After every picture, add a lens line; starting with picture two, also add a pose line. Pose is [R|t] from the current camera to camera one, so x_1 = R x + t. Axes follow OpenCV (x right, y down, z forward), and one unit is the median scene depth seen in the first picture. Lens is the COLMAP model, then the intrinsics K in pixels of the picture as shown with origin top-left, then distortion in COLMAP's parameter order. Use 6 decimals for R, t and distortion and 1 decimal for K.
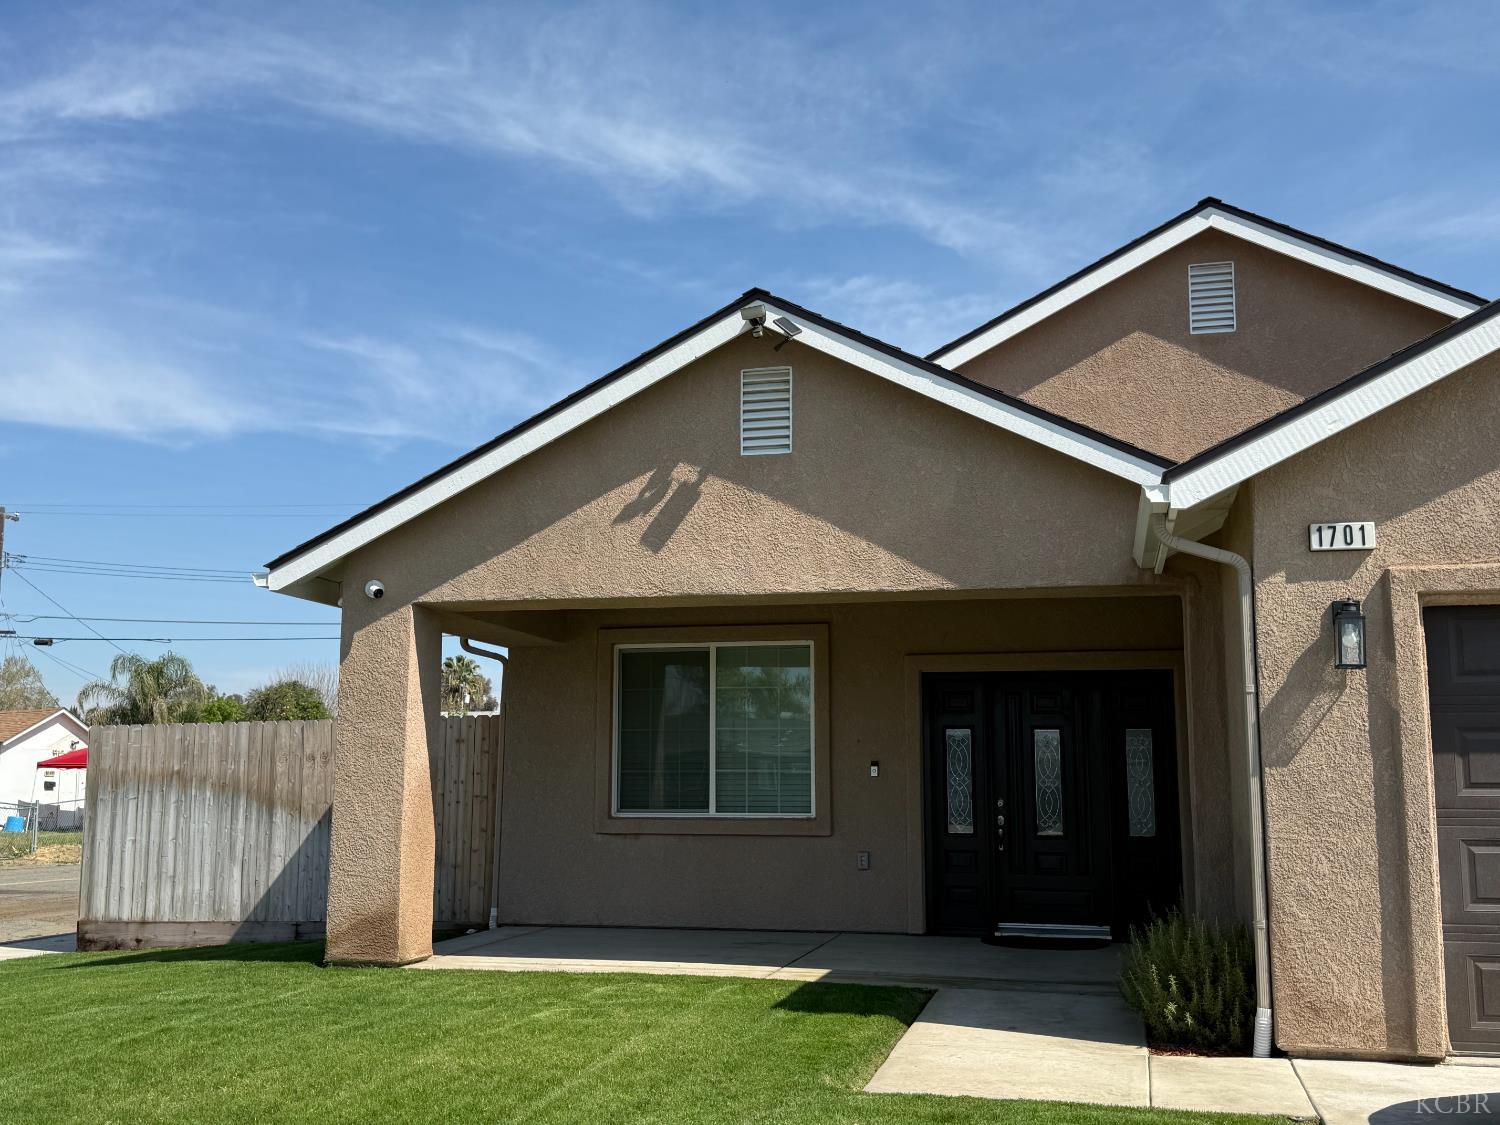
lens RADIAL K [[1536.0, 0, 736.6], [0, 1536.0, 574.2], [0, 0, 1]] dist [0.128956, 0.000000]
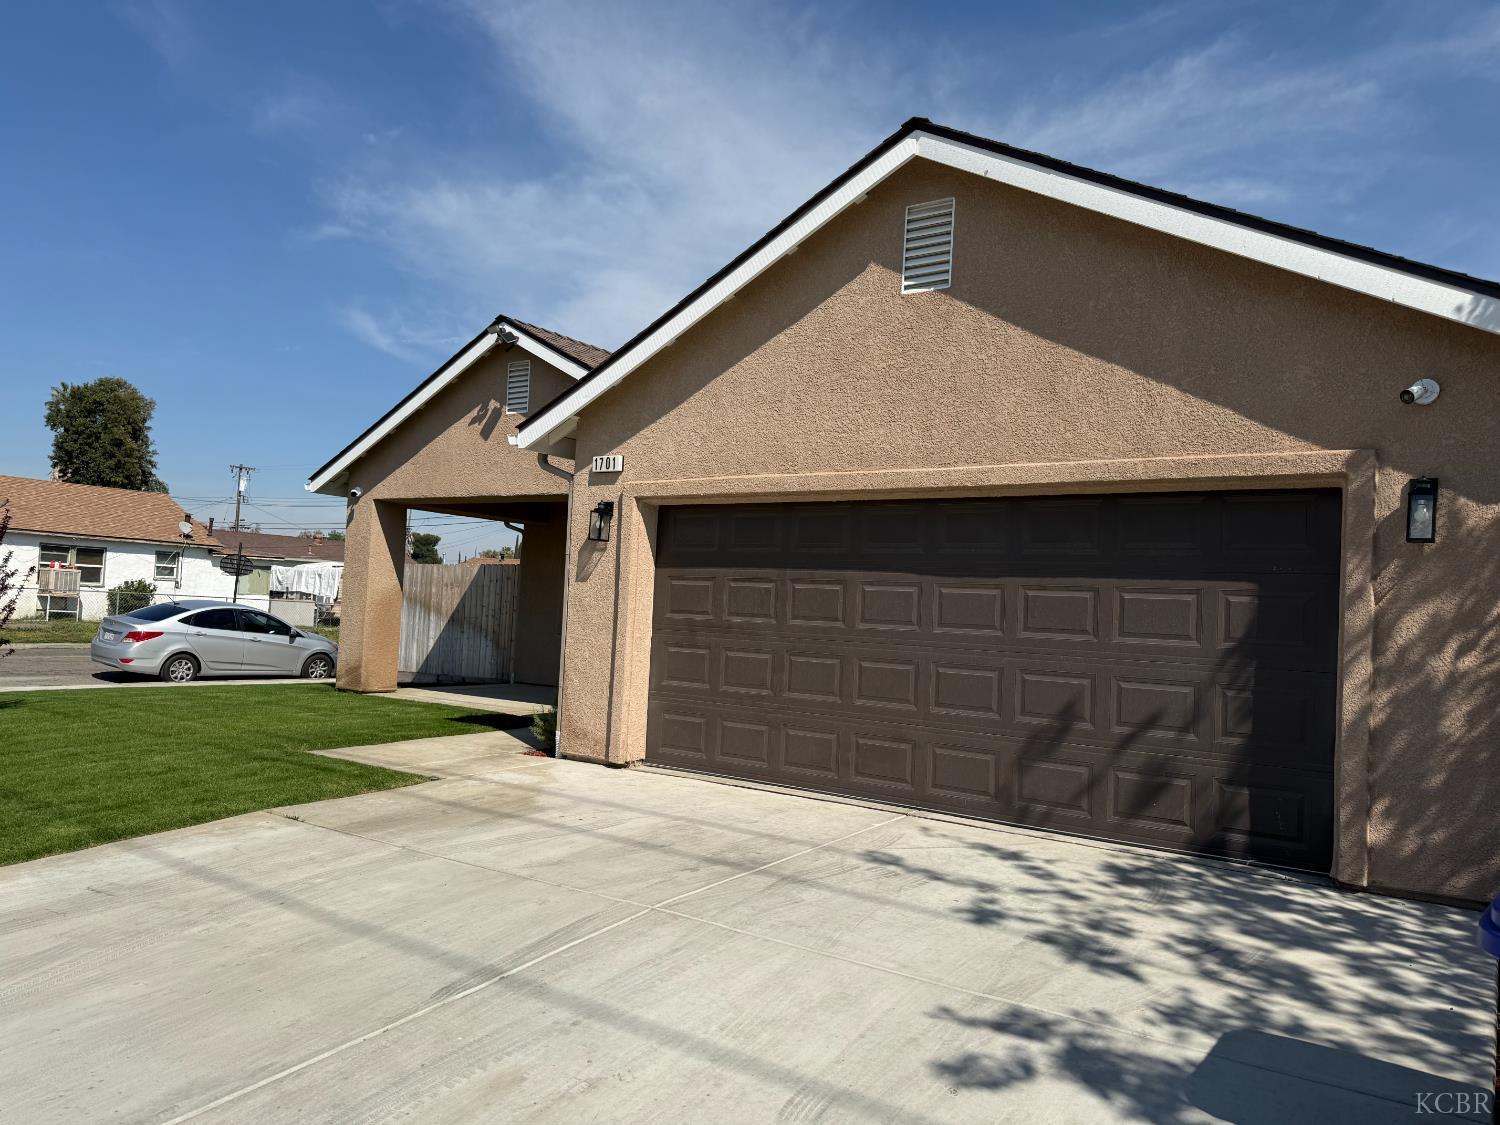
lens RADIAL K [[1059.5, 0, 740.3], [0, 1059.5, 564.2], [0, 0, 1]] dist [0.054300, -0.065139]
pose [[0.931605, 0.024031, -0.362676, 0.656986], [0.006983, 0.996445, 0.083961, -0.007856], [0.363404, -0.080751, 0.928125, -0.015047]]
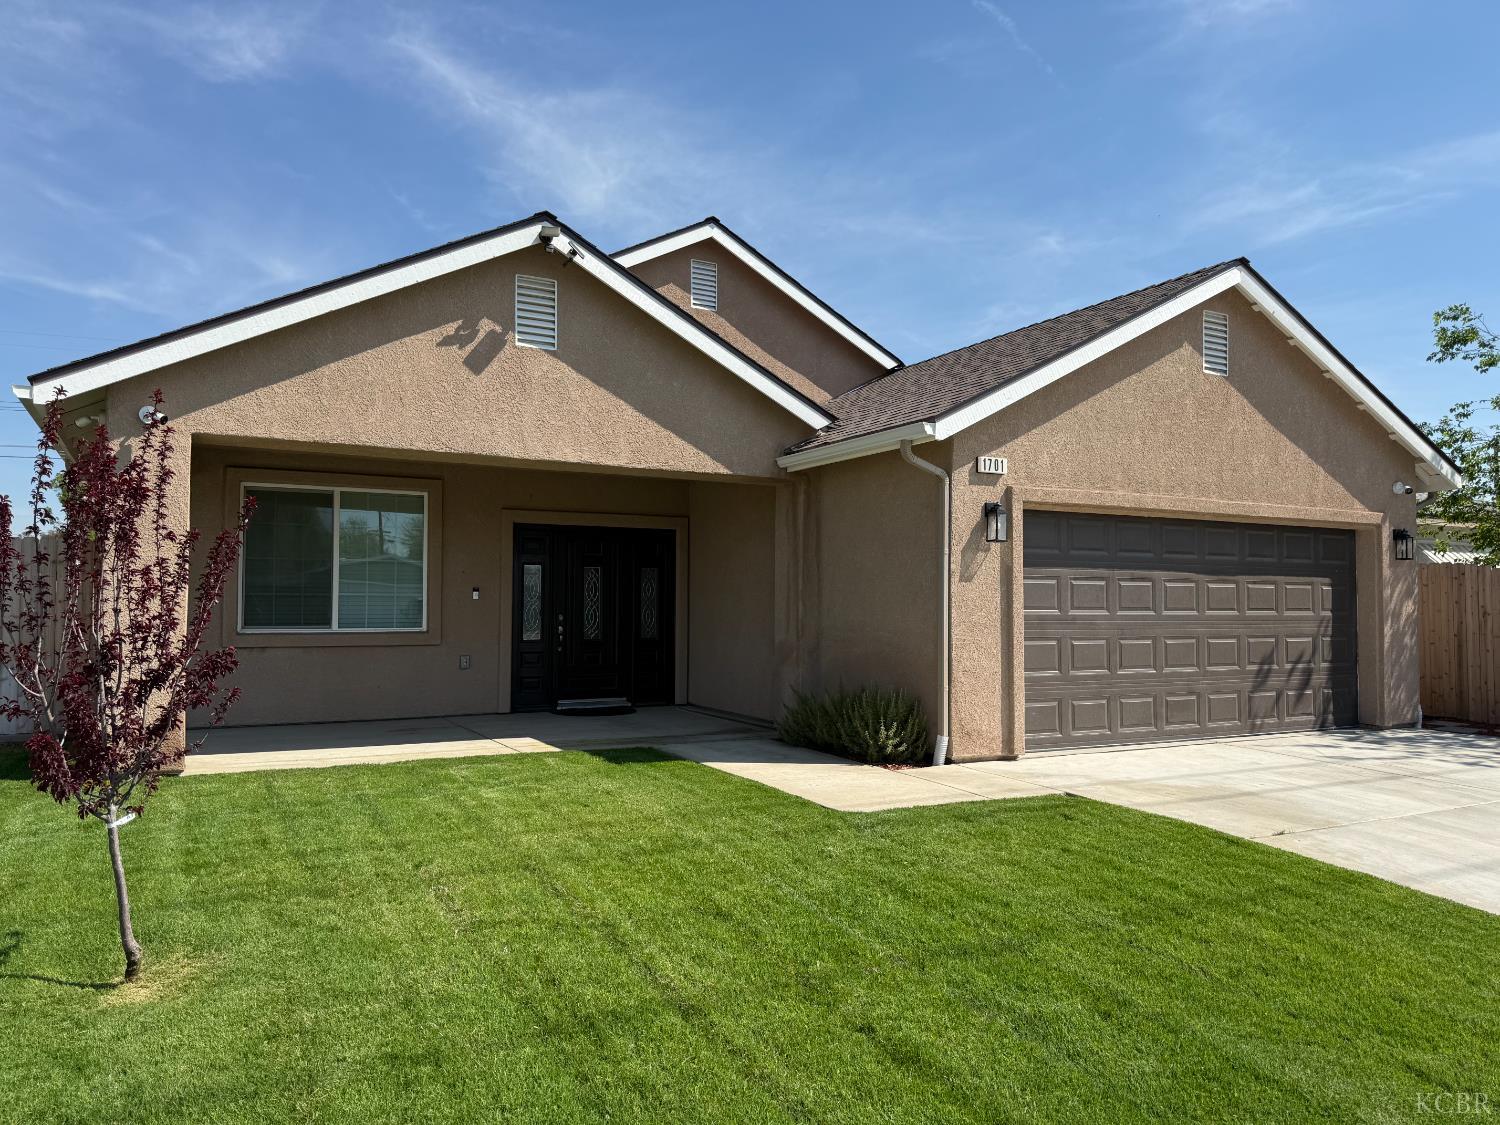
lens RADIAL K [[1059.5, 0, 752.4], [0, 1059.5, 578.2], [0, 0, 1]] dist [0.054300, -0.065139]
pose [[0.737150, 0.017964, 0.675490, -0.428126], [-0.096812, 0.992141, 0.079264, 0.022662], [-0.668758, -0.123825, 0.733096, 0.218447]]
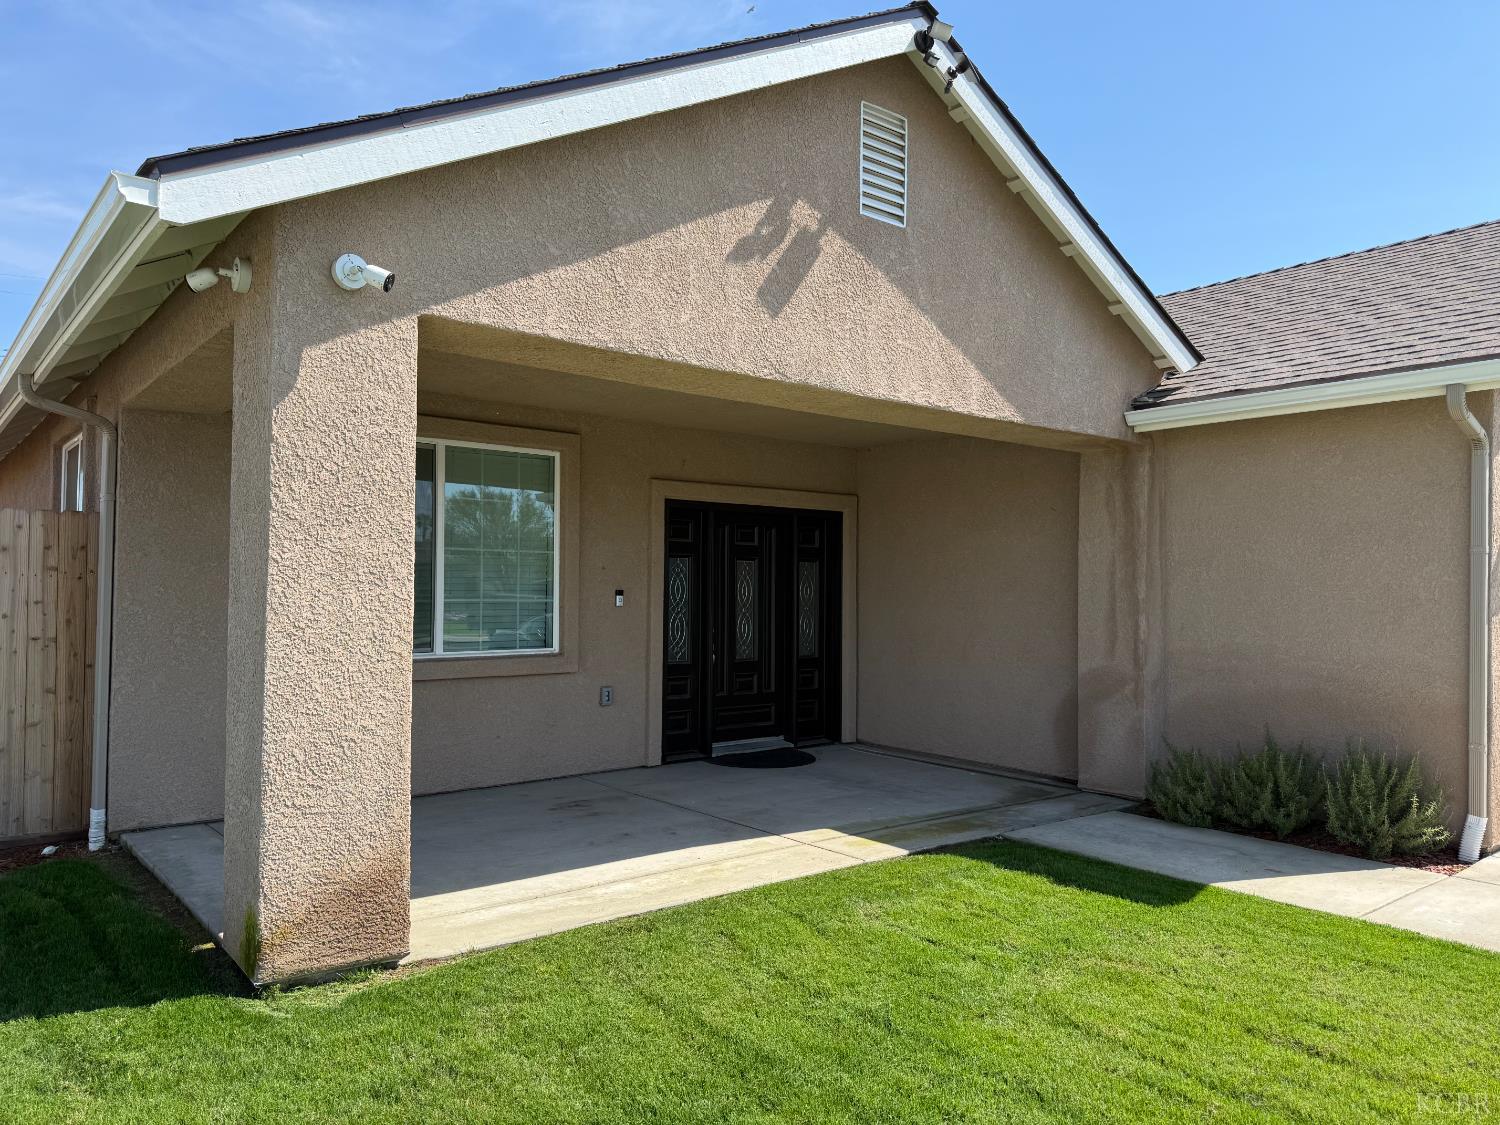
lens RADIAL K [[1059.5, 0, 752.0], [0, 1059.5, 571.2], [0, 0, 1]] dist [0.054300, -0.065139]
pose [[0.600179, 0.017376, 0.799677, -0.453905], [-0.118073, 0.990736, 0.067090, 0.071783], [-0.791103, -0.134687, 0.596671, 0.687890]]
